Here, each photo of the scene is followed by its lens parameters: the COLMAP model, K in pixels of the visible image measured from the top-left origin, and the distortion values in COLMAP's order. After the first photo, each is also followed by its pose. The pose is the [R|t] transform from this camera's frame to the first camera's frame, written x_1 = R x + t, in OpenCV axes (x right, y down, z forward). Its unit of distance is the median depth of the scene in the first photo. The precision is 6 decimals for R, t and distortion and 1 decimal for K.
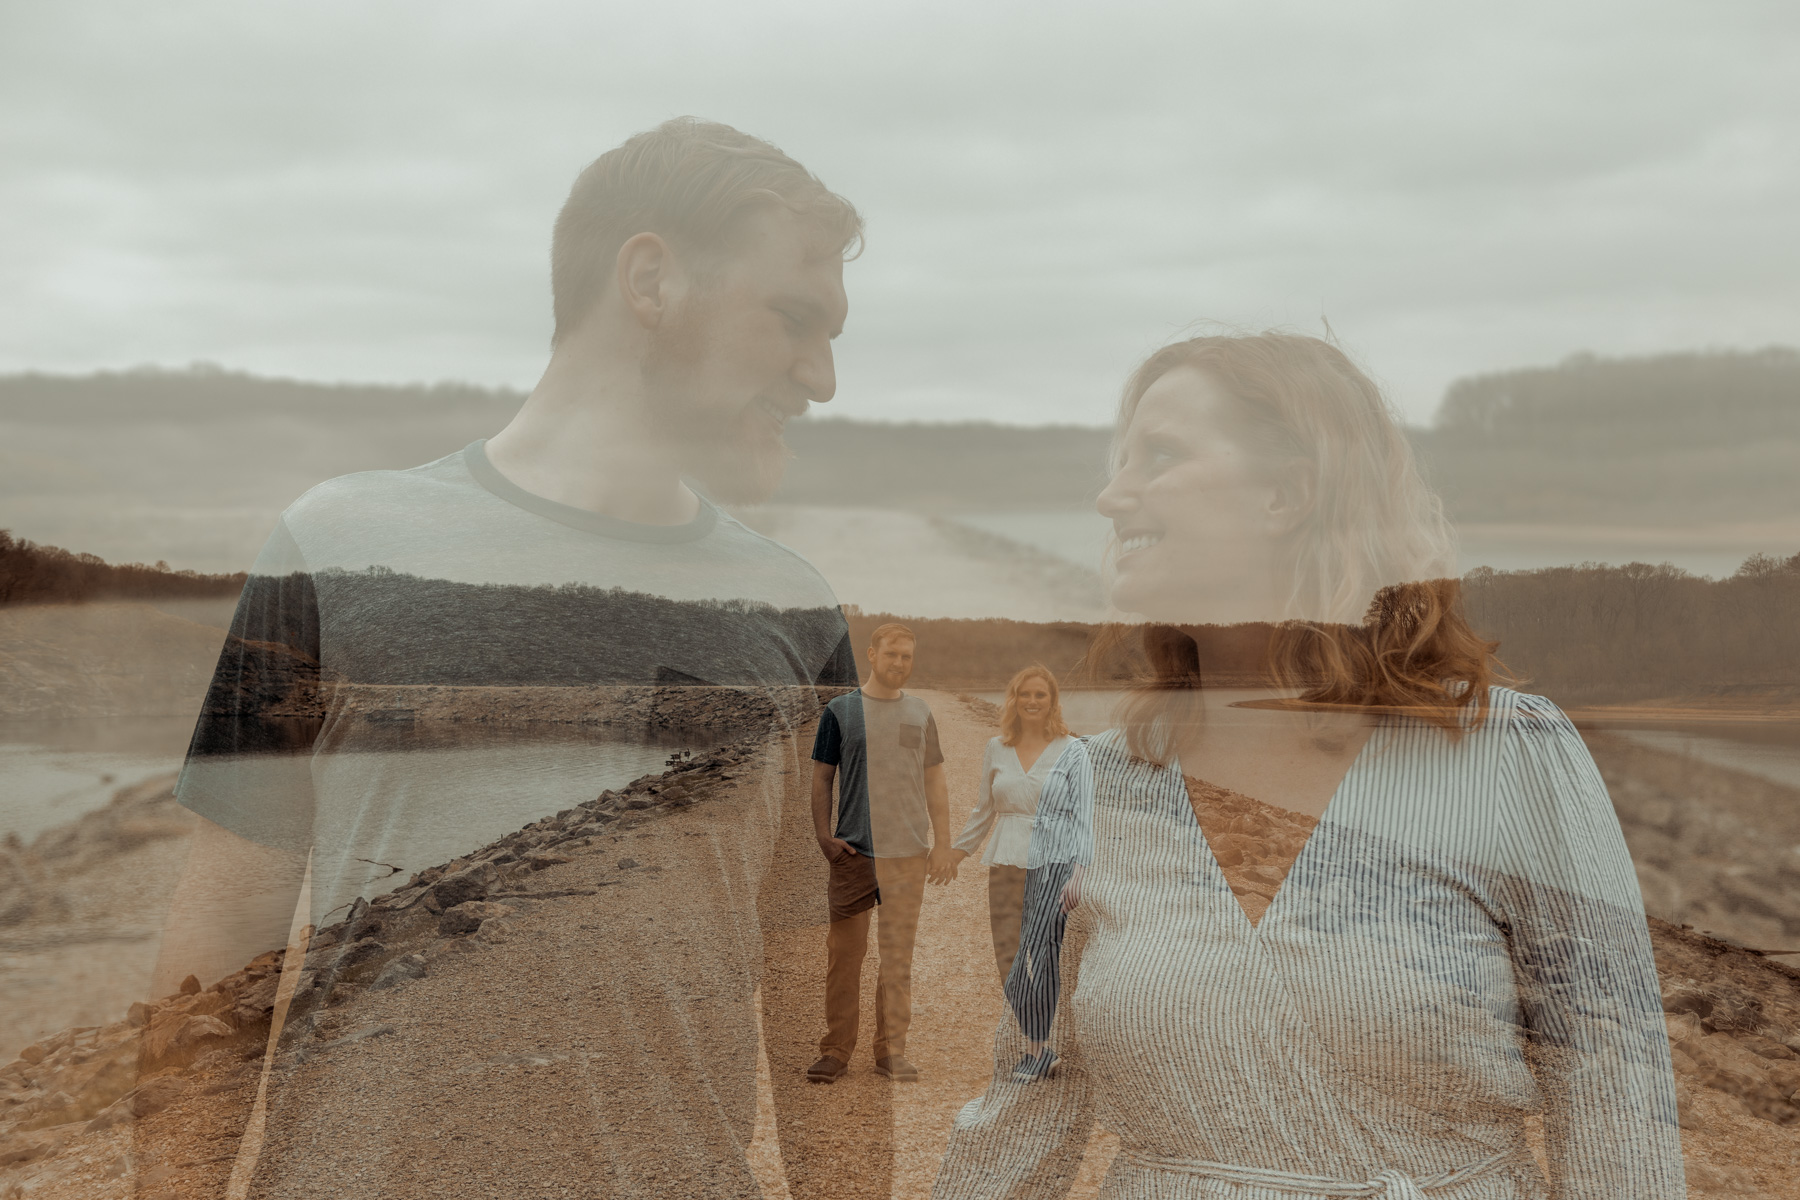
lens RADIAL K [[2019.5, 0, 919.6], [0, 2019.5, 592.7], [0, 0, 1]] dist [-0.061953, 0.020302]
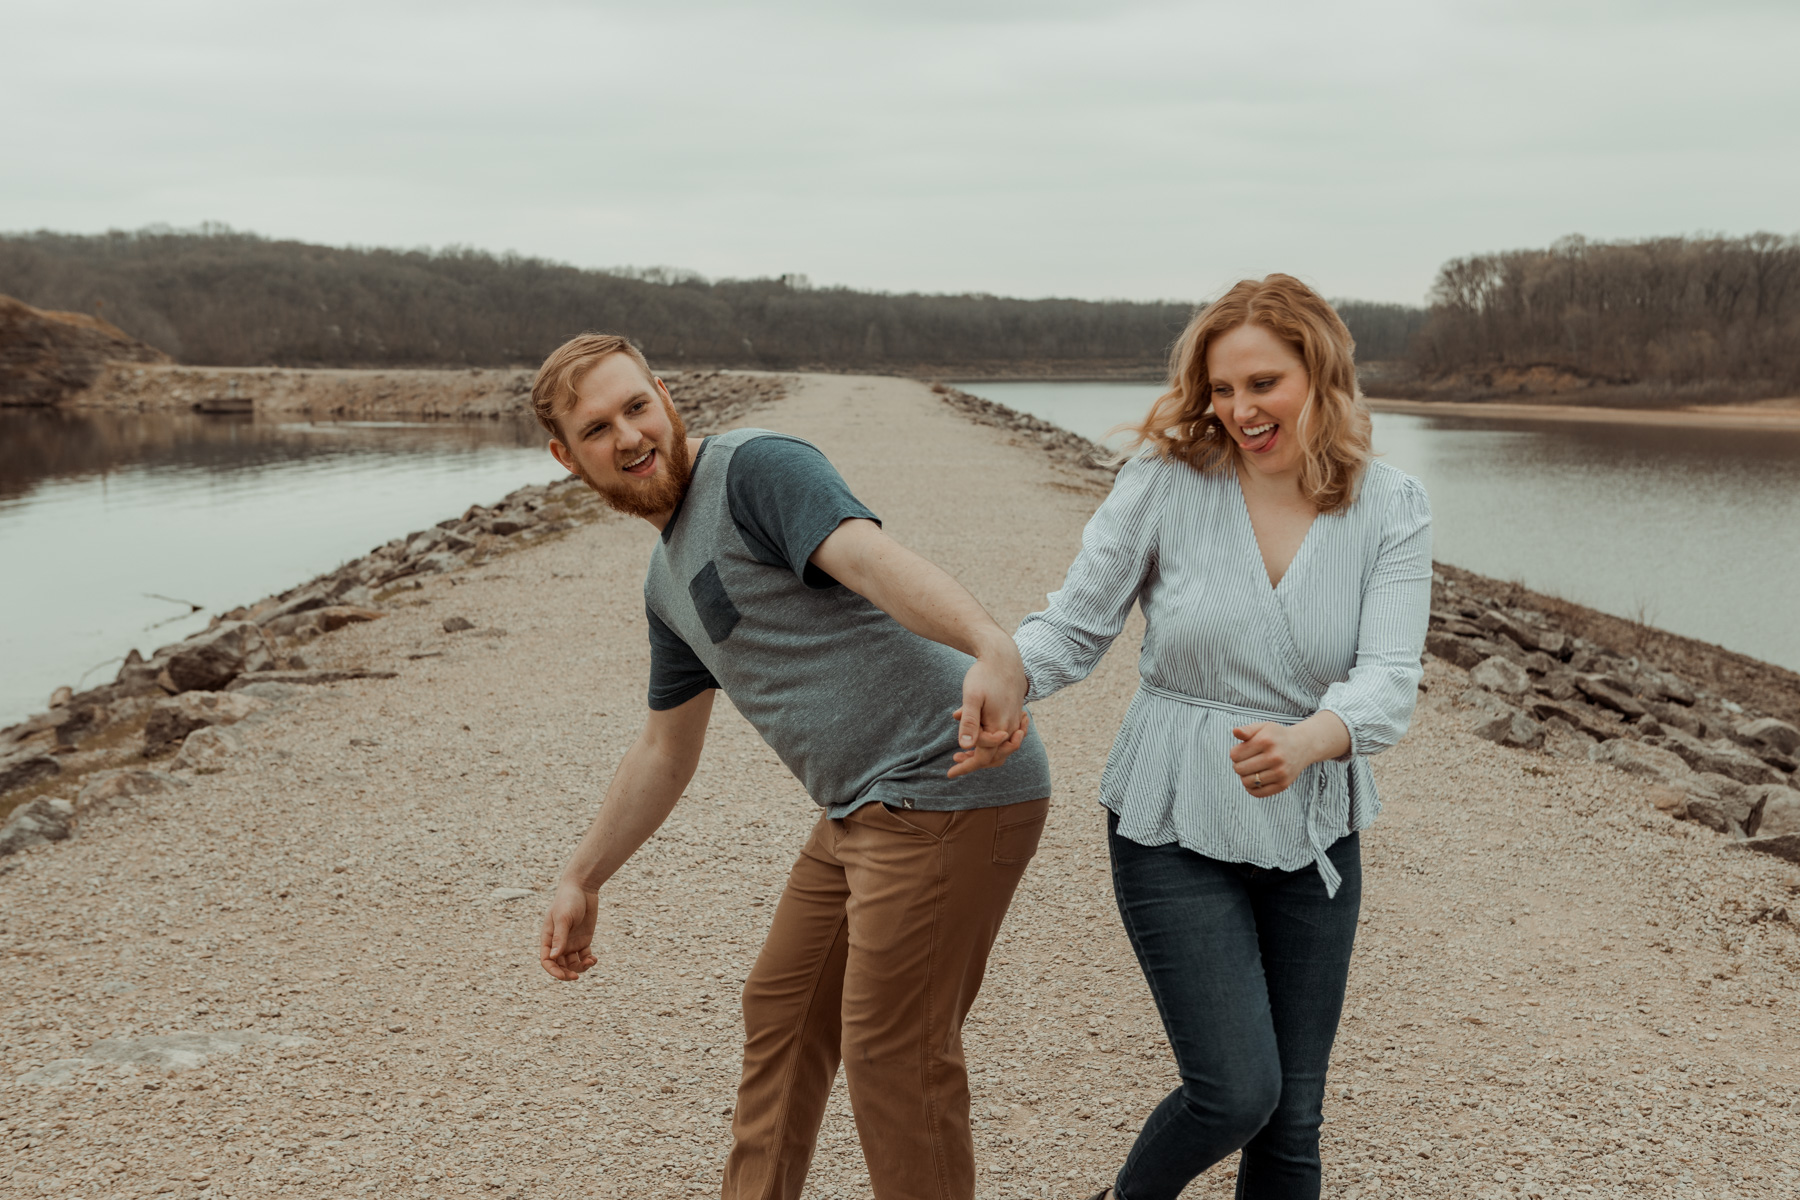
lens RADIAL K [[2441.6, 0, 920.5], [0, 2441.6, 599.5], [0, 0, 1]] dist [-0.037580, 0.041848]
pose [[0.999840, 0.006449, 0.016694, -0.000461], [-0.008684, 0.990470, 0.137457, 0.001641], [-0.015649, -0.137580, 0.990367, 0.024669]]
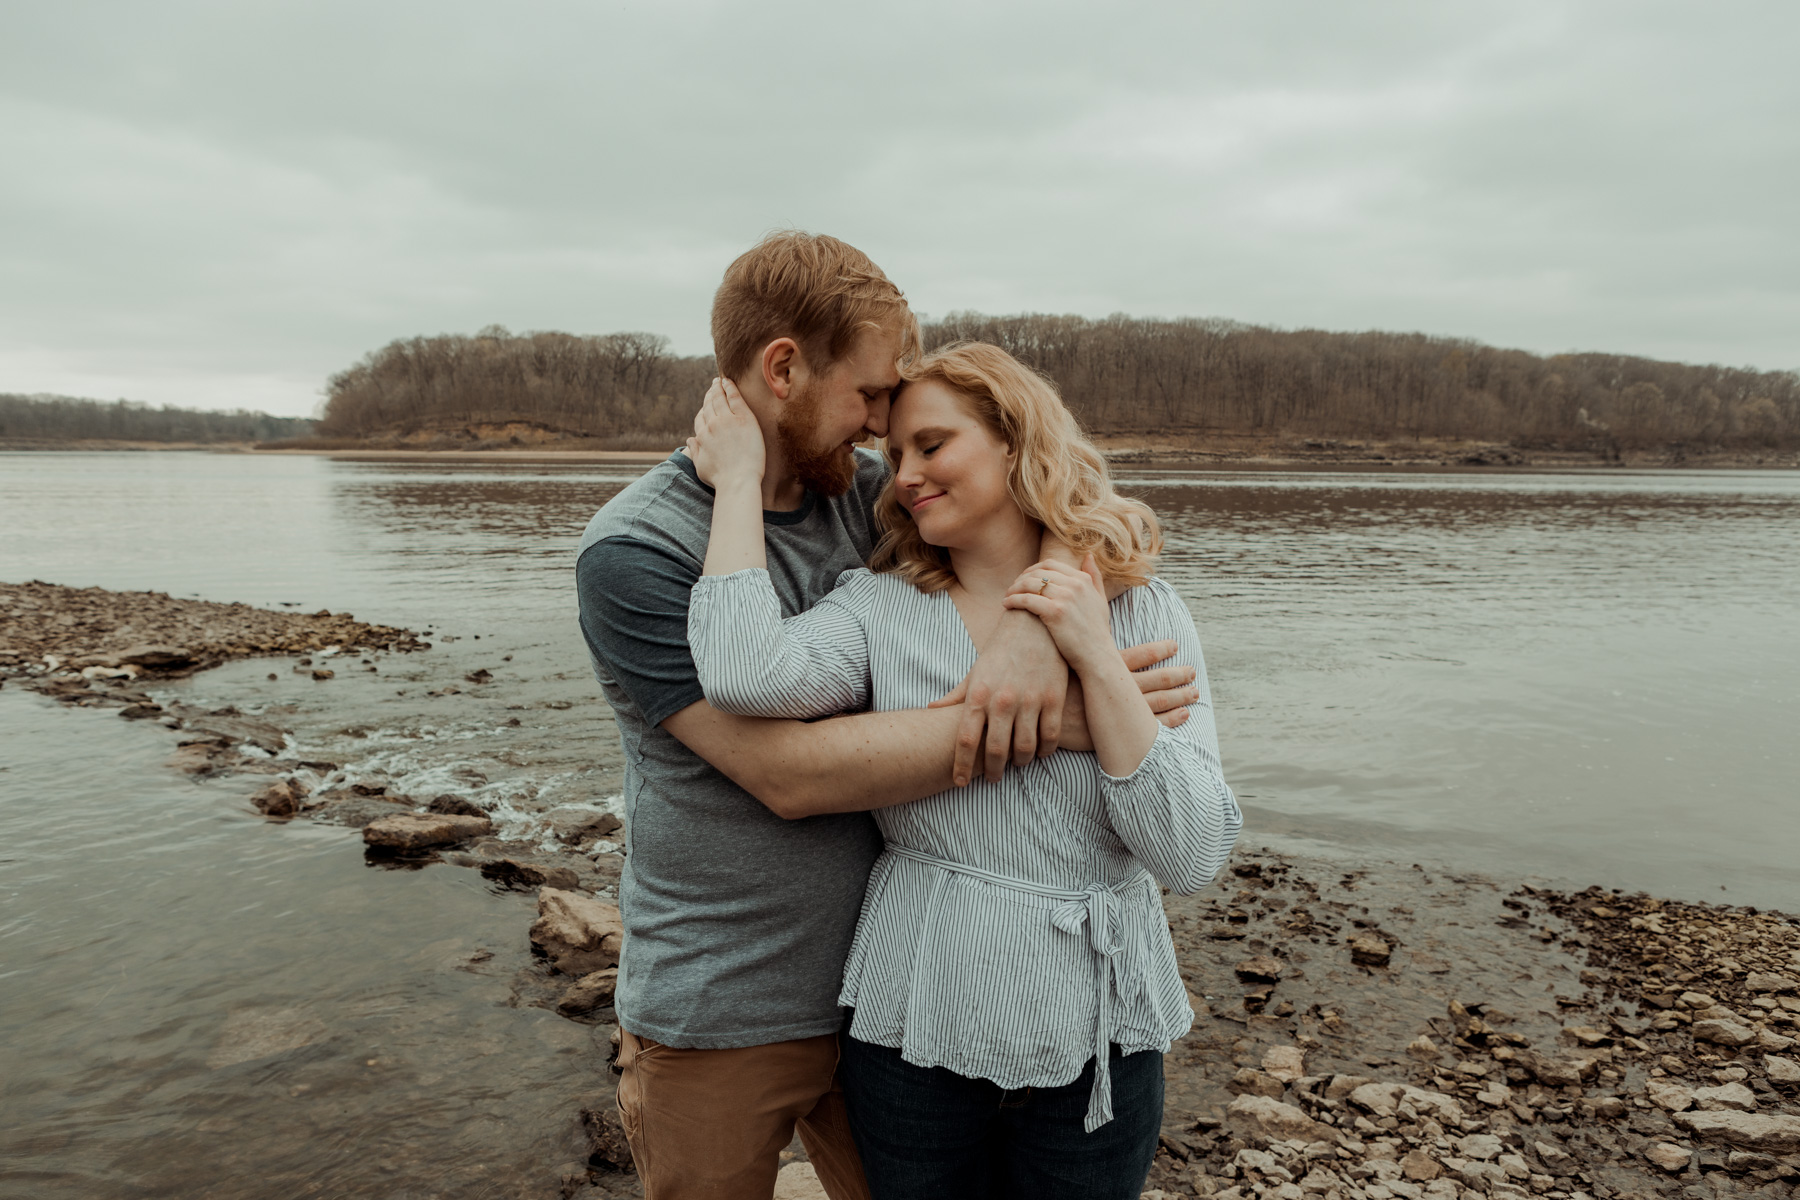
lens RADIAL K [[1249.7, 0, 902.6], [0, 1249.7, 609.9], [0, 0, 1]] dist [-0.035937, 0.029782]
pose [[0.630238, -0.086366, 0.771584, -0.431956], [-0.037925, 0.989183, 0.141701, 0.144880], [-0.775475, -0.118568, 0.620145, 1.678956]]
